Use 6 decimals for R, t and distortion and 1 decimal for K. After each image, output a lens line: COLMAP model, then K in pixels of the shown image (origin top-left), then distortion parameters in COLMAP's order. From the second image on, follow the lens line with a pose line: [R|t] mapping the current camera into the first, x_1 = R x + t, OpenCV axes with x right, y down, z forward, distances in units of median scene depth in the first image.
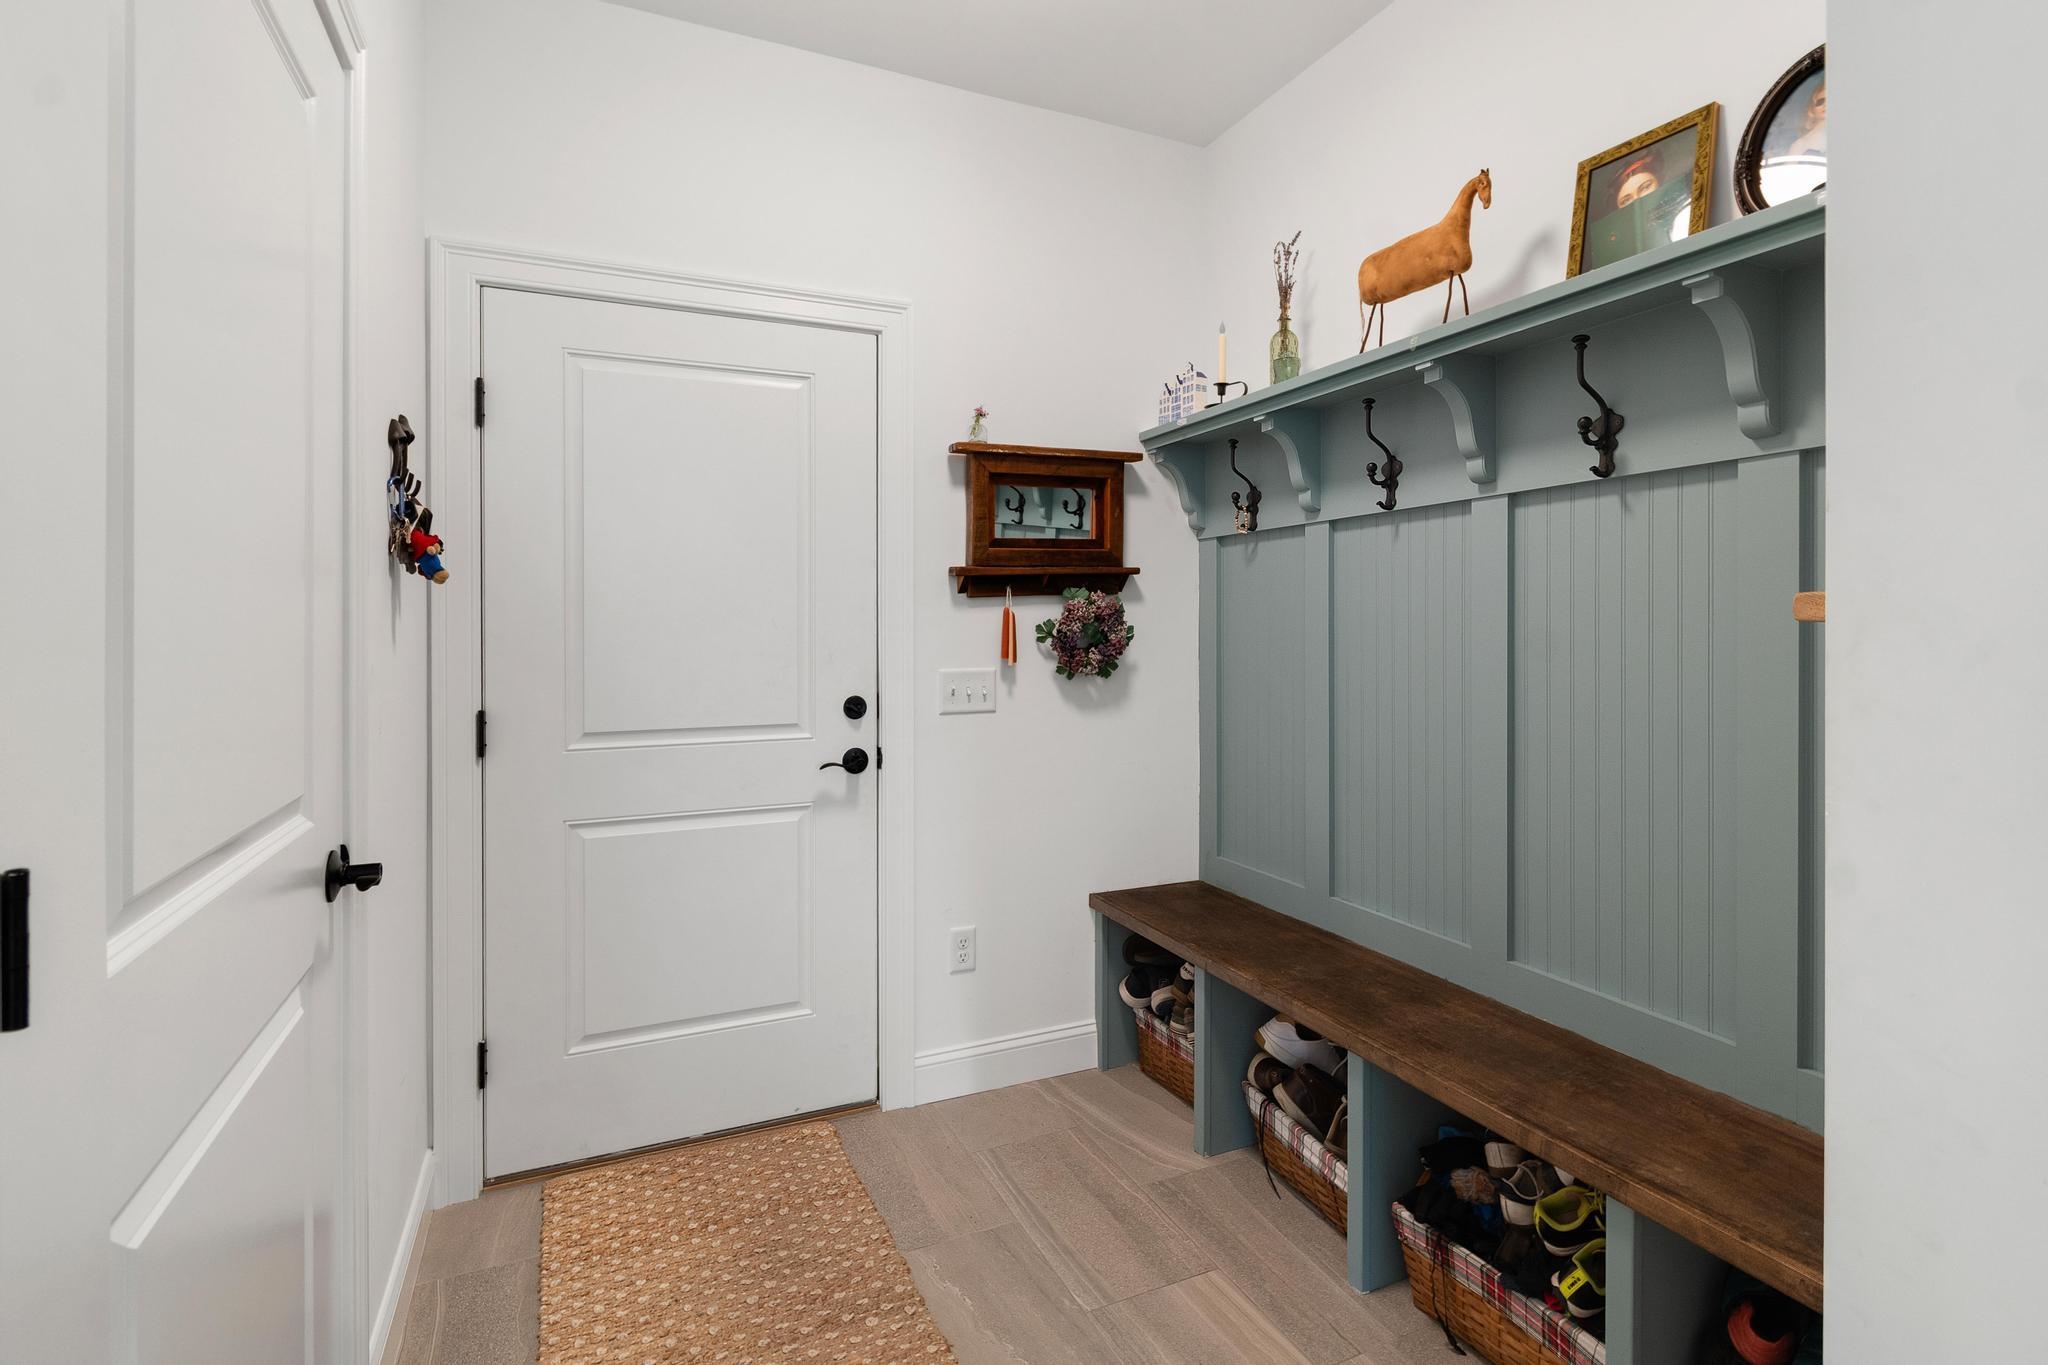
lens RADIAL K [[963.6, 0, 1027.4], [0, 963.6, 627.4], [0, 0, 1]] dist [-0.000586, -0.000096]
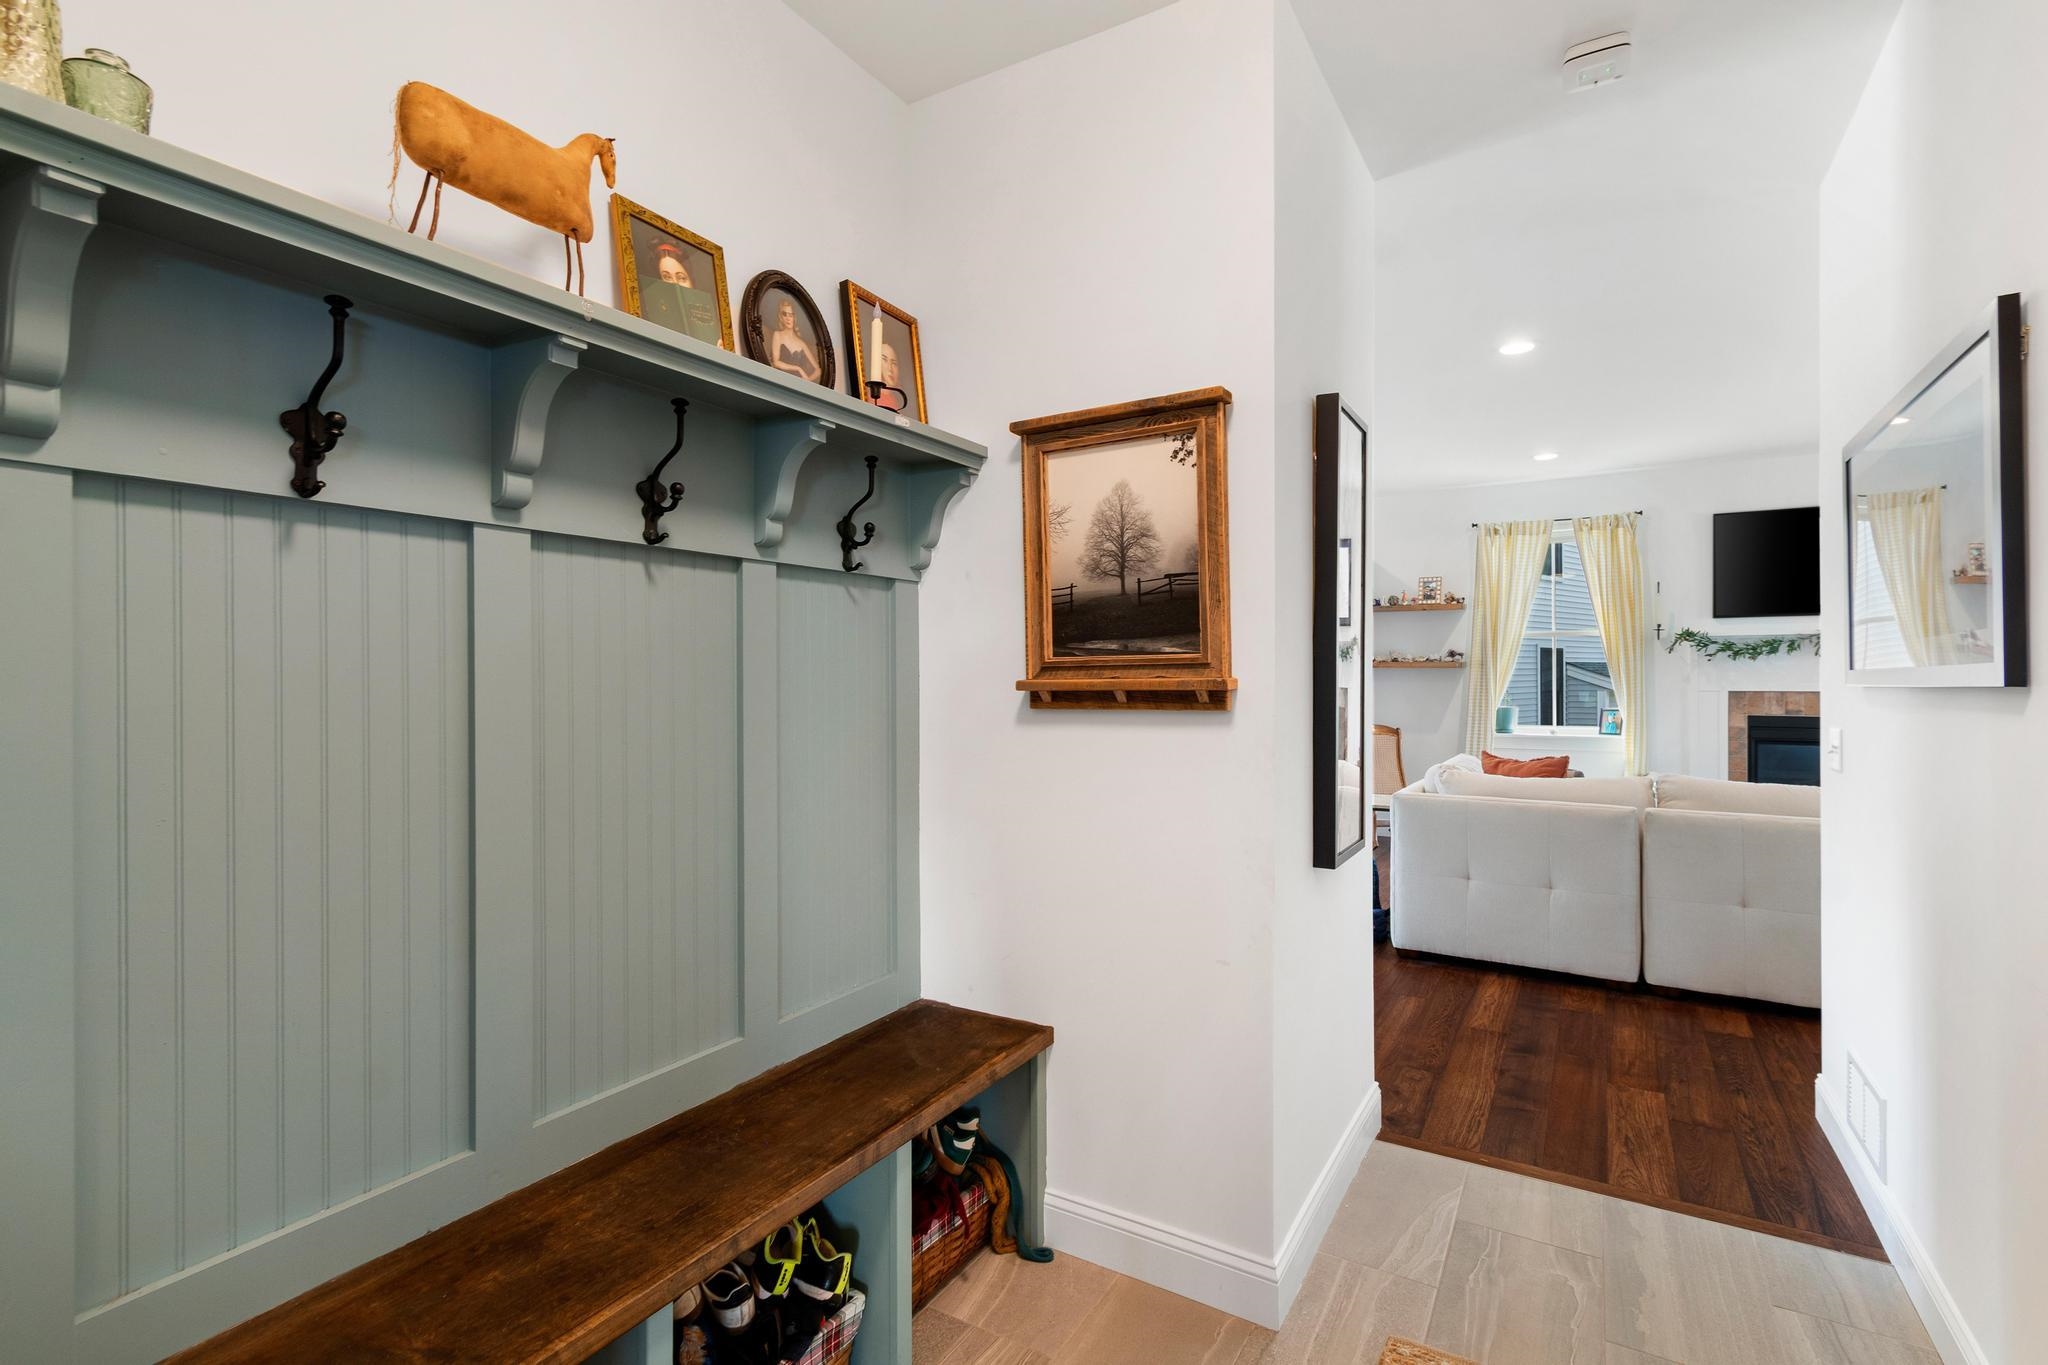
lens RADIAL K [[946.9, 0, 1024.0], [0, 946.9, 682.5], [0, 0, 1]] dist [0.000412, -0.000129]
pose [[-0.565315, 0.000556, 0.824875, -0.369870], [0.006798, 0.999969, 0.003985, -0.015583], [-0.824847, 0.007861, -0.565301, 1.125655]]
